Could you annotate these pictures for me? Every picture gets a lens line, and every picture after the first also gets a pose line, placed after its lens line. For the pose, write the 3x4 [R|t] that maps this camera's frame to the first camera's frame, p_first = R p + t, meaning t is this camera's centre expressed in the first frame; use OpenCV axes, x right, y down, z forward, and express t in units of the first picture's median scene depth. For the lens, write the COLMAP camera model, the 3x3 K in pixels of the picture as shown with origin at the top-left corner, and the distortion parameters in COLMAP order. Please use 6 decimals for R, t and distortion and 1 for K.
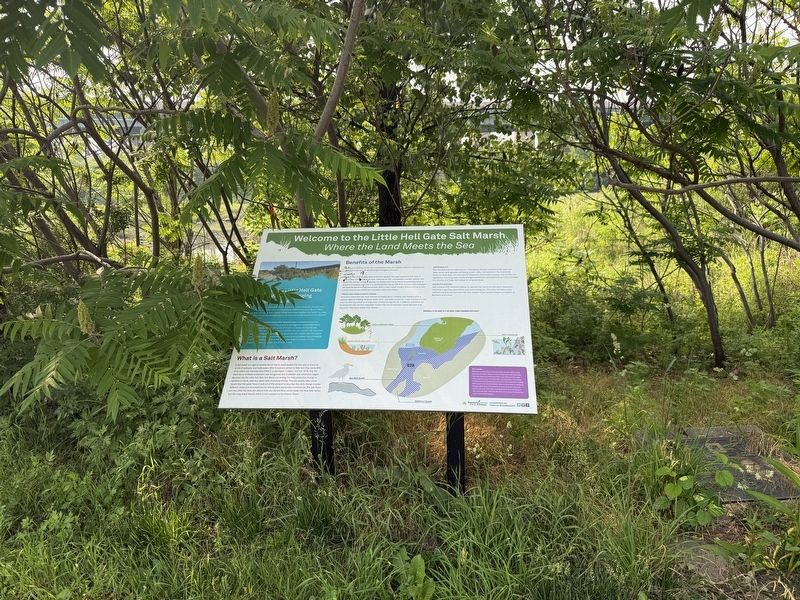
lens RADIAL K [[570.0, 0, 400.8], [0, 570.0, 300.3], [0, 0, 1]] dist [-0.005640, -0.014116]
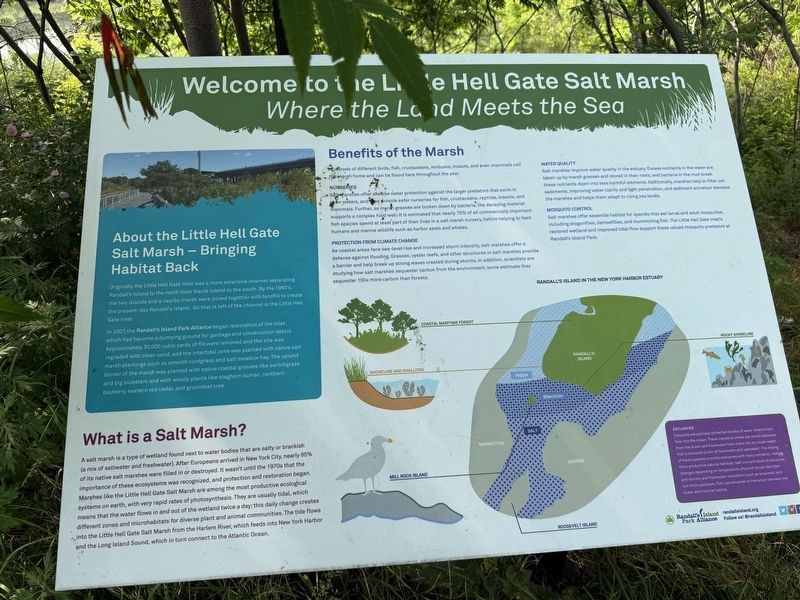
lens RADIAL K [[570.0, 0, 398.5], [0, 570.0, 299.4], [0, 0, 1]] dist [-0.005640, -0.014116]
pose [[0.978644, -0.078432, 0.190009, -0.139556], [0.010790, 0.942674, 0.333542, -0.108519], [-0.205277, -0.324368, 0.923389, 0.613785]]
